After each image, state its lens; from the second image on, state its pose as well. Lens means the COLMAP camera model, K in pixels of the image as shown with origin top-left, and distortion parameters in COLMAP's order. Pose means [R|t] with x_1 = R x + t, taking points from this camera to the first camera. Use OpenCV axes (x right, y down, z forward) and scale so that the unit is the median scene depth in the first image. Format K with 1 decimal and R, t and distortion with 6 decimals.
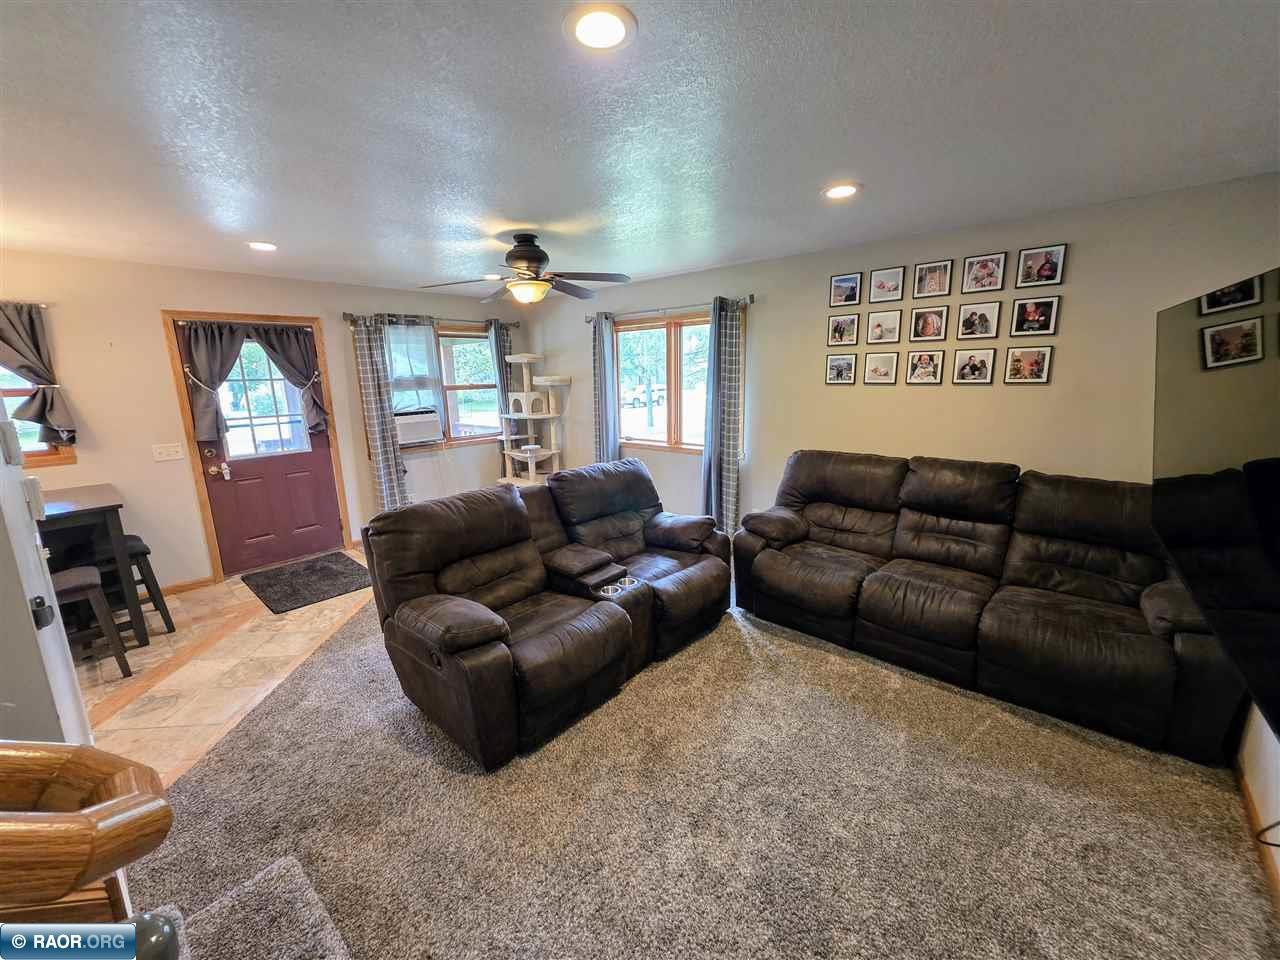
lens RADIAL K [[510.6, 0, 639.3], [0, 510.6, 475.5], [0, 0, 1]] dist [0.000927, -0.000169]
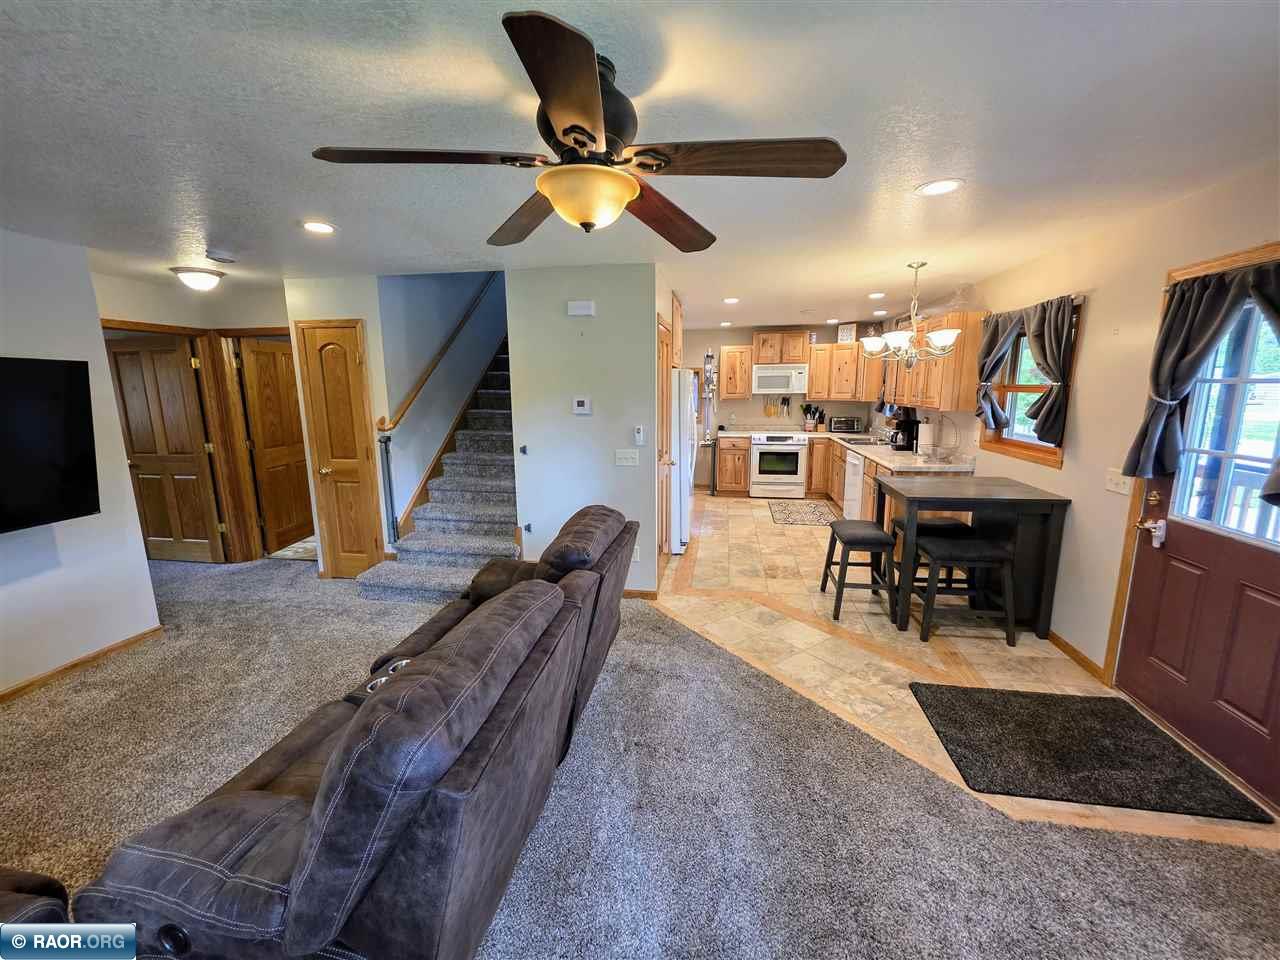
lens RADIAL K [[510.6, 0, 639.3], [0, 510.6, 475.5], [0, 0, 1]] dist [0.000927, -0.000169]
pose [[-0.849983, 0.122389, -0.512397, -0.000526], [-0.076237, 0.933824, 0.349515, -0.267073], [0.521265, 0.336145, -0.784404, 1.295808]]
